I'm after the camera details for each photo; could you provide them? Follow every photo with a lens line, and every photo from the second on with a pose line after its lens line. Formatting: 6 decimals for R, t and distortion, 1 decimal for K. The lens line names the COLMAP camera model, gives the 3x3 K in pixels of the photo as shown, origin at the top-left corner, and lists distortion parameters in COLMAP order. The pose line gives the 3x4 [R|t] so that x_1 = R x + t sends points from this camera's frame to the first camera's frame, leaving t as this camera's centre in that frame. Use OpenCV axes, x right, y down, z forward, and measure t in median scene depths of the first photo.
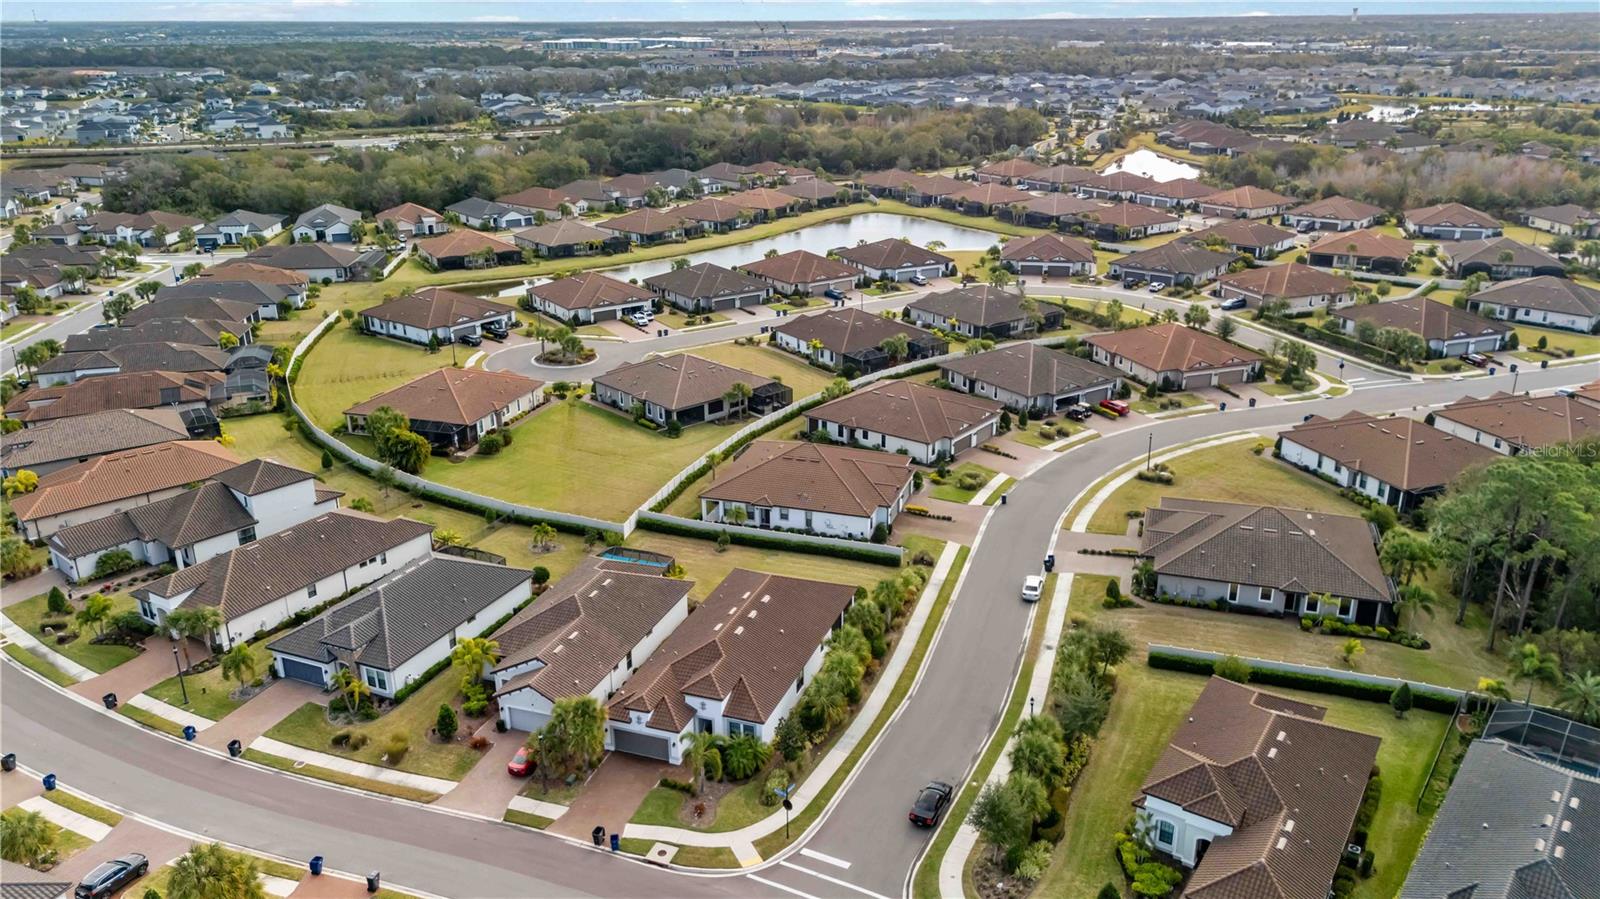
lens RADIAL K [[1160.6, 0, 805.9], [0, 1160.6, 452.0], [0, 0, 1]] dist [0.078687, -0.081851]
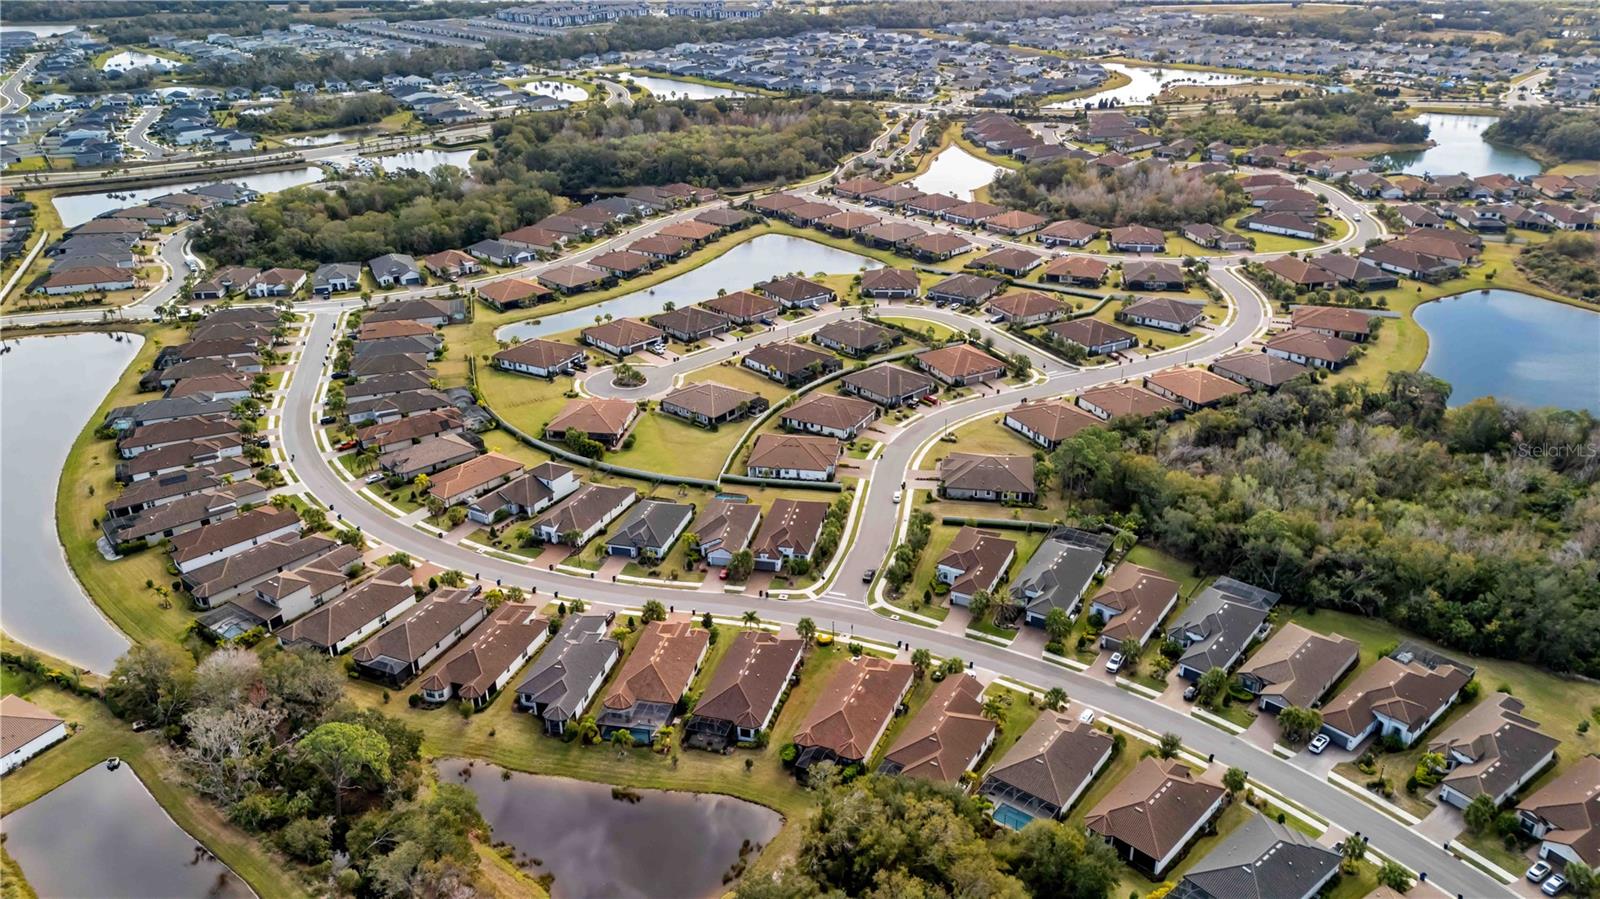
lens RADIAL K [[1160.6, 0, 805.9], [0, 1160.6, 452.0], [0, 0, 1]] dist [0.078687, -0.081851]
pose [[0.989604, -0.067710, 0.126886, -0.201977], [0.055943, 0.993988, 0.094115, -0.147325], [-0.132496, -0.086038, 0.987442, -0.929048]]
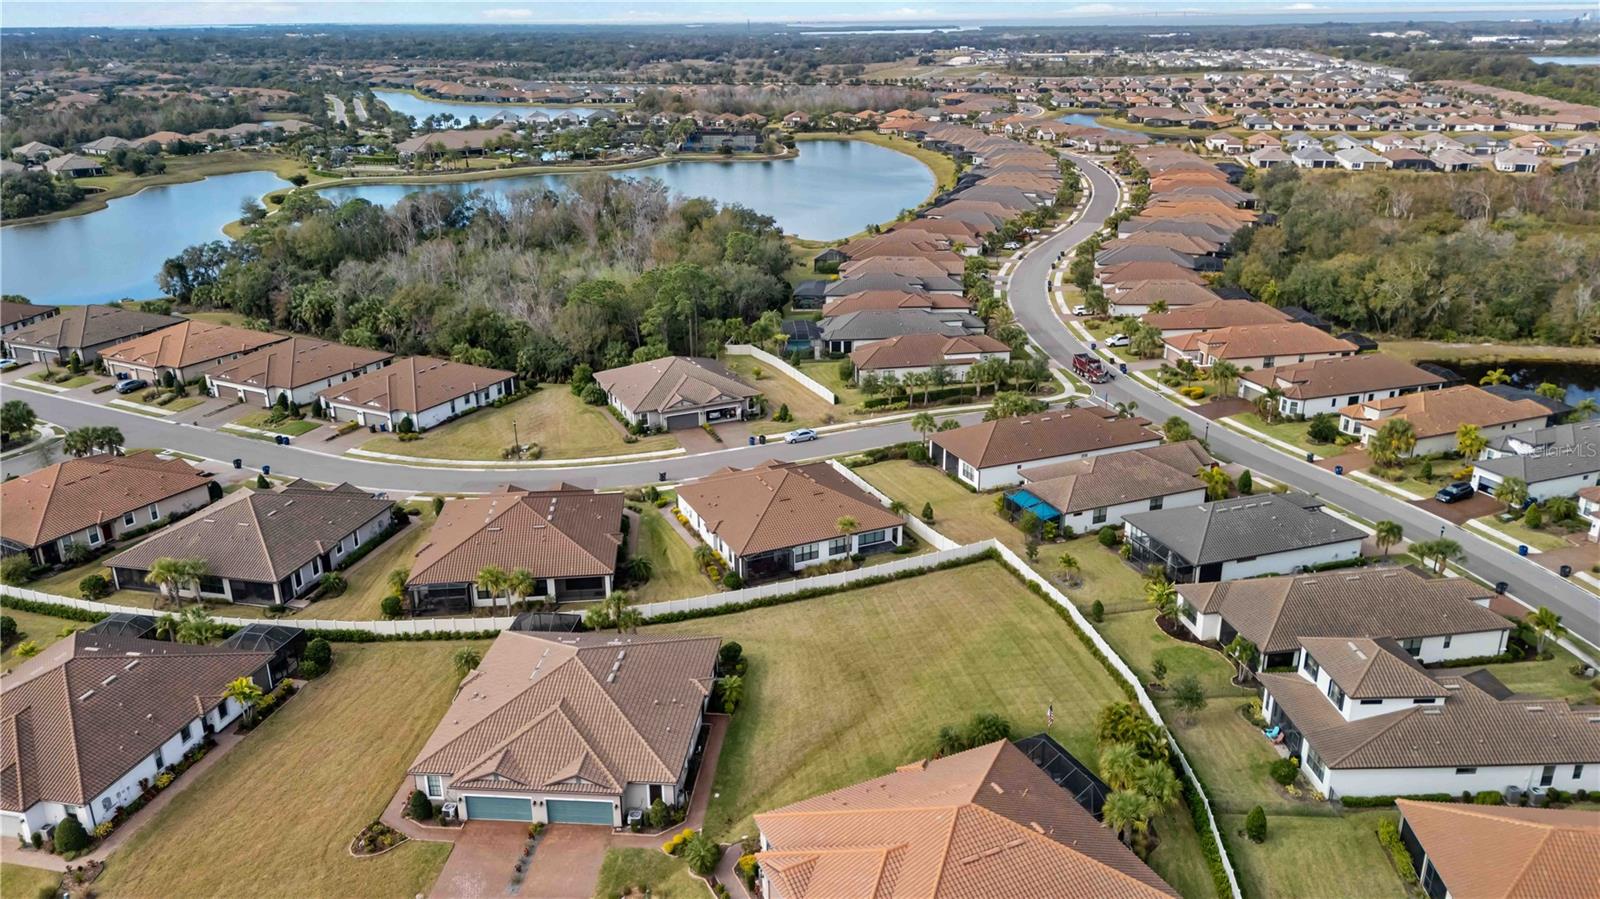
lens RADIAL K [[1160.6, 0, 805.9], [0, 1160.6, 452.0], [0, 0, 1]] dist [0.078687, -0.081851]
pose [[-0.675604, -0.247951, 0.694320, -0.529652], [0.266088, 0.796272, 0.543275, -0.424089], [-0.687573, 0.551789, -0.471988, 1.146534]]
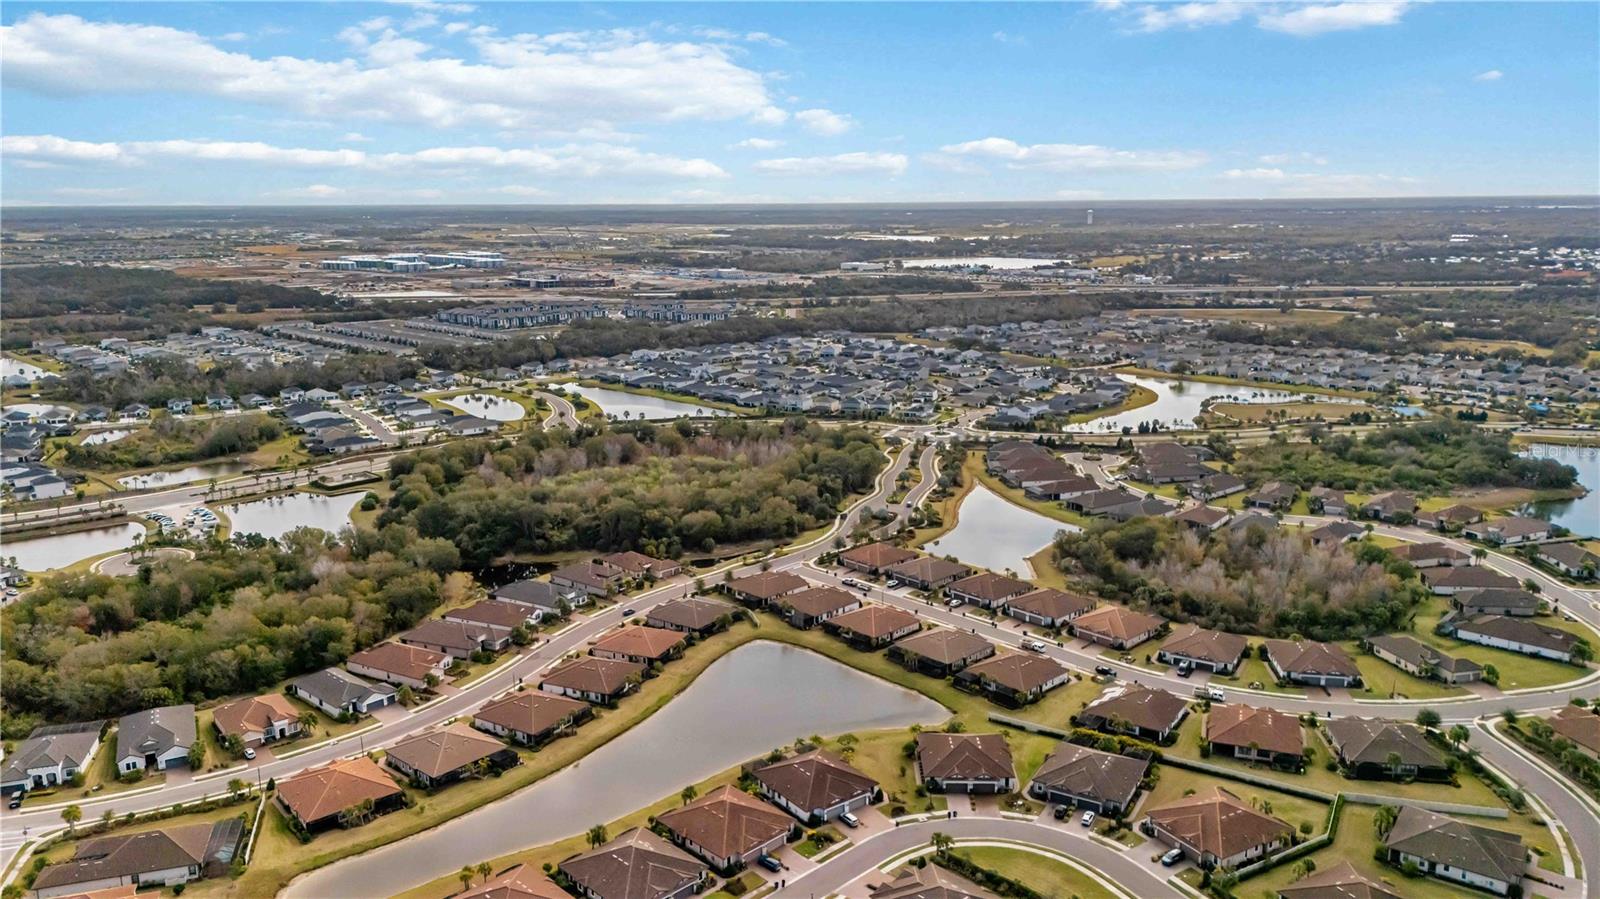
lens RADIAL K [[1160.6, 0, 805.9], [0, 1160.6, 452.0], [0, 0, 1]] dist [0.078687, -0.081851]
pose [[0.983028, -0.037733, 0.179534, -0.147532], [0.062749, 0.988752, -0.135767, -0.474465], [-0.172392, 0.144728, 0.974338, 0.039034]]
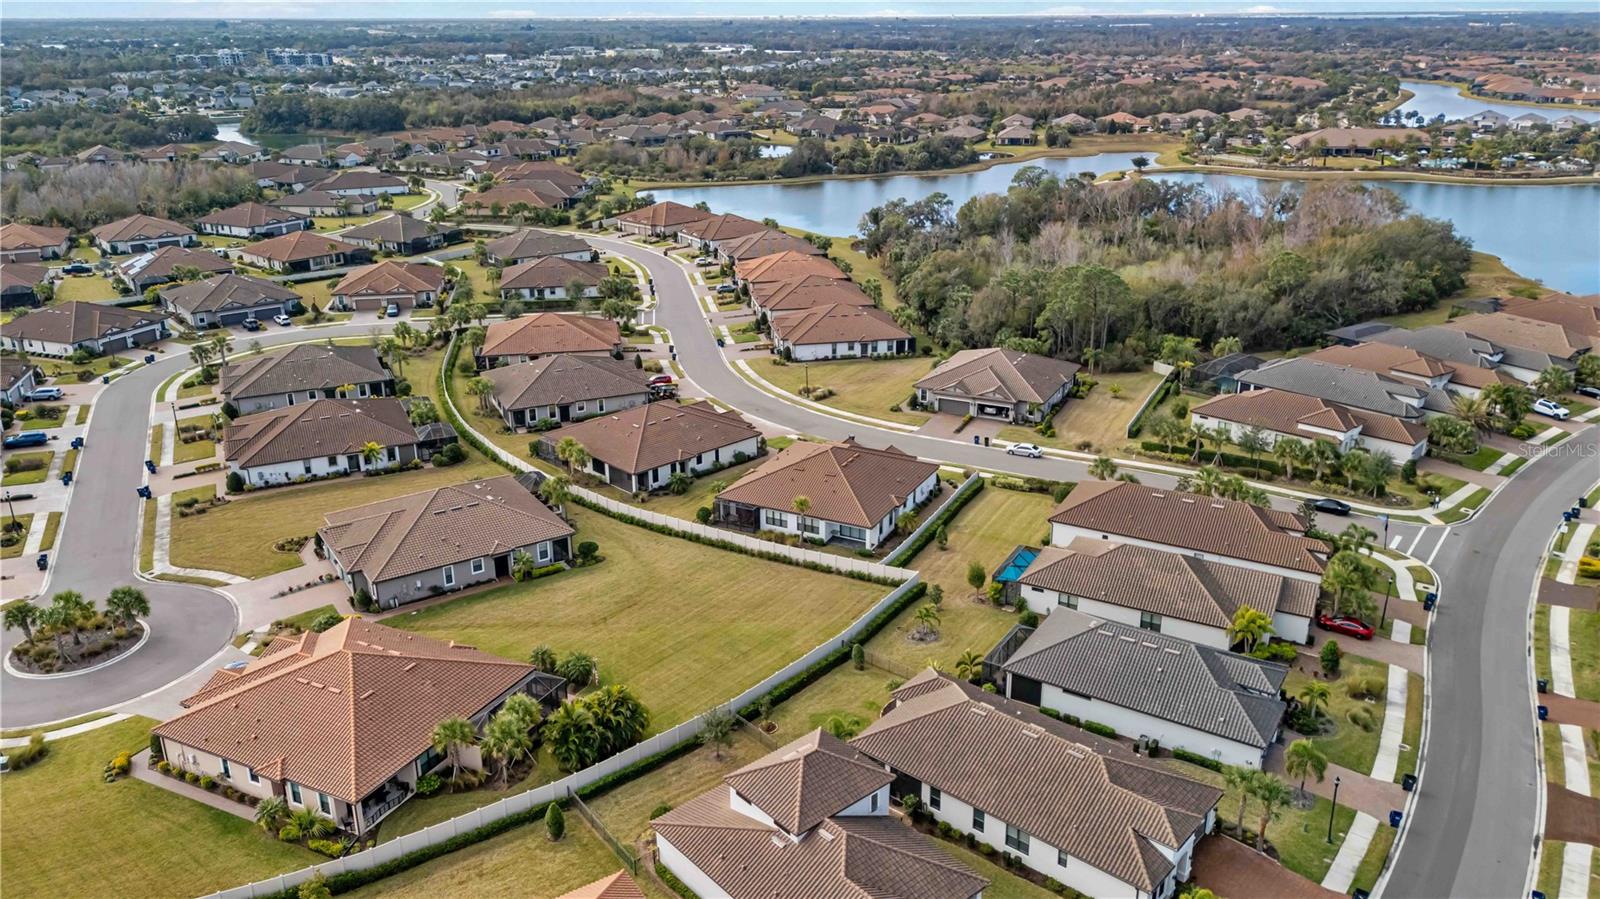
lens RADIAL K [[1160.6, 0, 805.9], [0, 1160.6, 452.0], [0, 0, 1]] dist [0.078687, -0.081851]
pose [[0.157697, -0.341309, 0.926628, -0.735503], [0.348400, 0.897256, 0.271198, -0.224612], [-0.923985, 0.280070, 0.260406, 0.614745]]
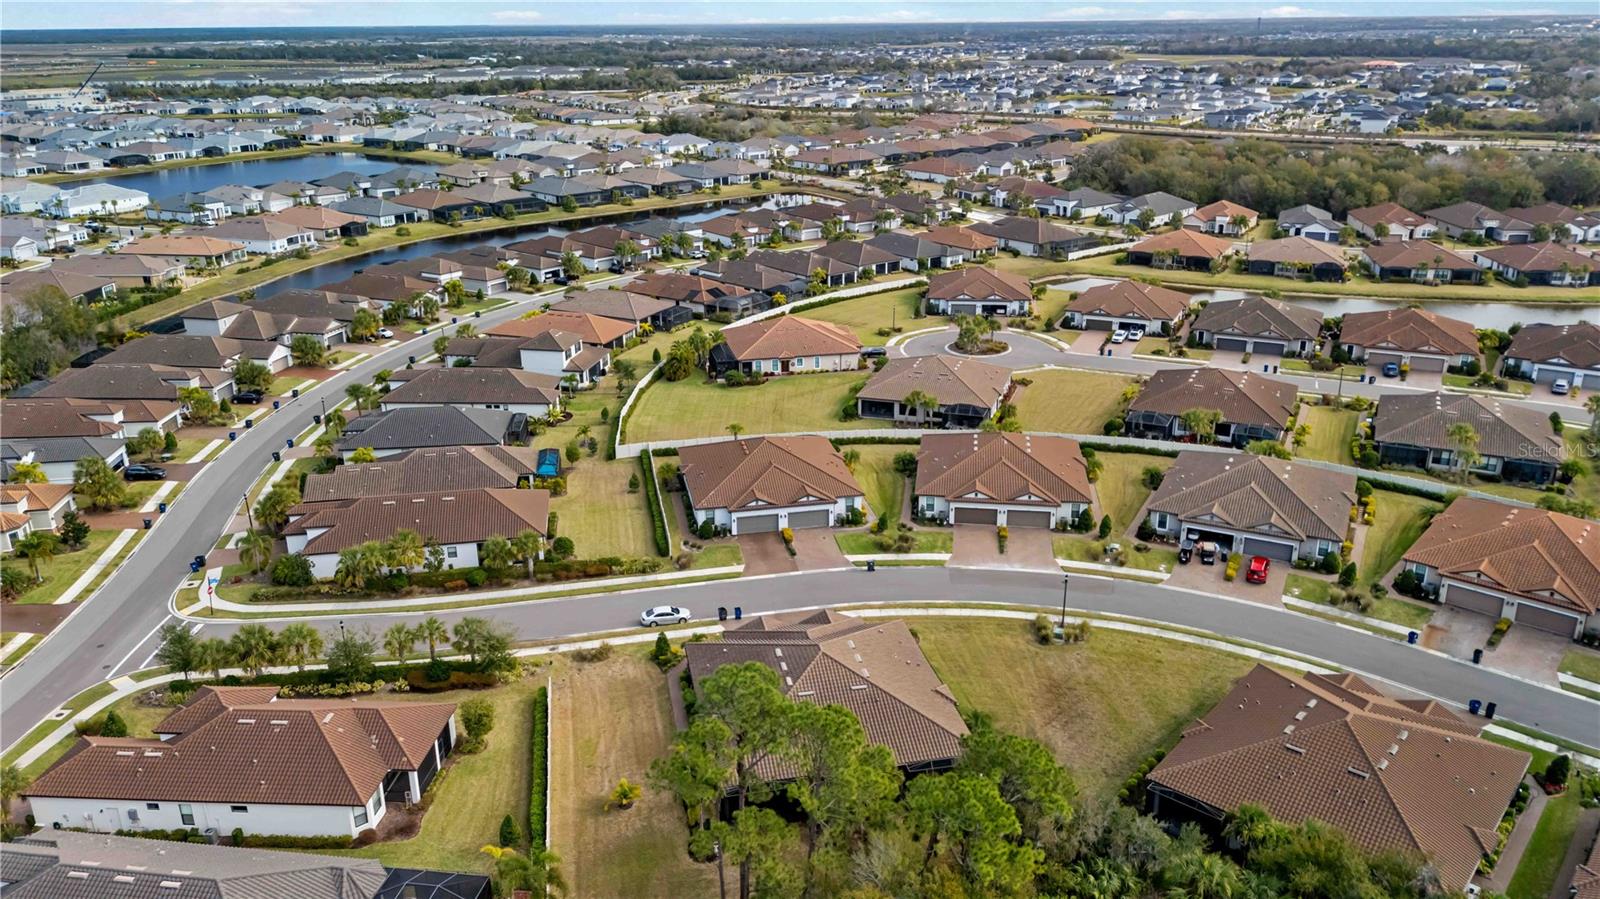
lens RADIAL K [[1160.6, 0, 805.9], [0, 1160.6, 452.0], [0, 0, 1]] dist [0.078687, -0.081851]
pose [[0.485857, 0.305939, -0.818745, 0.697780], [-0.299664, 0.938270, 0.172776, -0.148595], [0.821063, 0.161404, 0.547544, 0.378748]]
